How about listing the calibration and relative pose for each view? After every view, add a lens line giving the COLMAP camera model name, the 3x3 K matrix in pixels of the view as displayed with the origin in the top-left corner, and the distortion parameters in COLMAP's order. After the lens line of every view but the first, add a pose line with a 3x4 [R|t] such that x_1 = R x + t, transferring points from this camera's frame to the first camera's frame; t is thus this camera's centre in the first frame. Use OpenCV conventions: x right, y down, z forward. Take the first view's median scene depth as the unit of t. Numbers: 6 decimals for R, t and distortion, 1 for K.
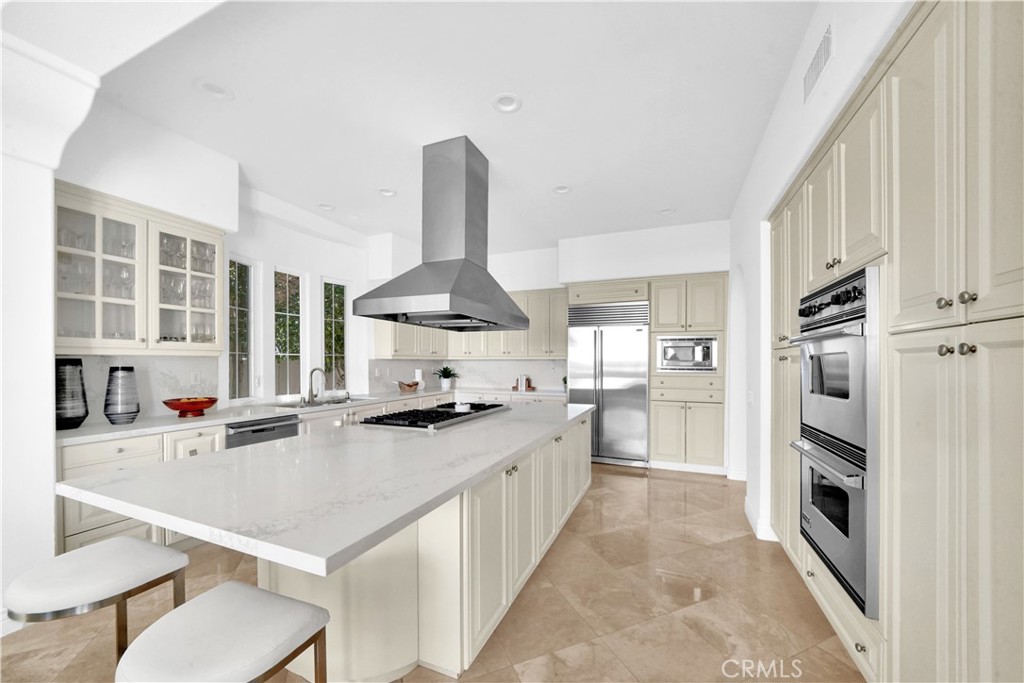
lens RADIAL K [[367.1, 0, 527.2], [0, 367.1, 363.1], [0, 0, 1]] dist [-0.020308, 0.000303]
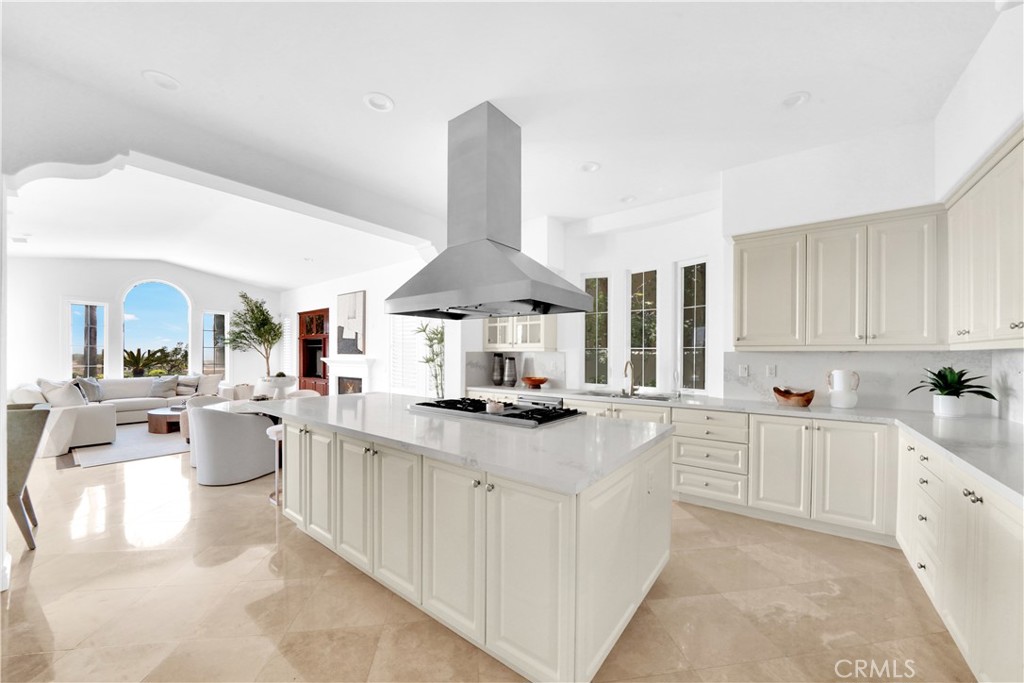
lens RADIAL K [[367.1, 0, 517.7], [0, 367.1, 350.7], [0, 0, 1]] dist [-0.020308, 0.000303]
pose [[-0.276393, -0.008732, -0.961005, 0.672061], [-0.004305, 0.999960, -0.007848, -0.009546], [0.961035, 0.001968, -0.276420, 1.342016]]
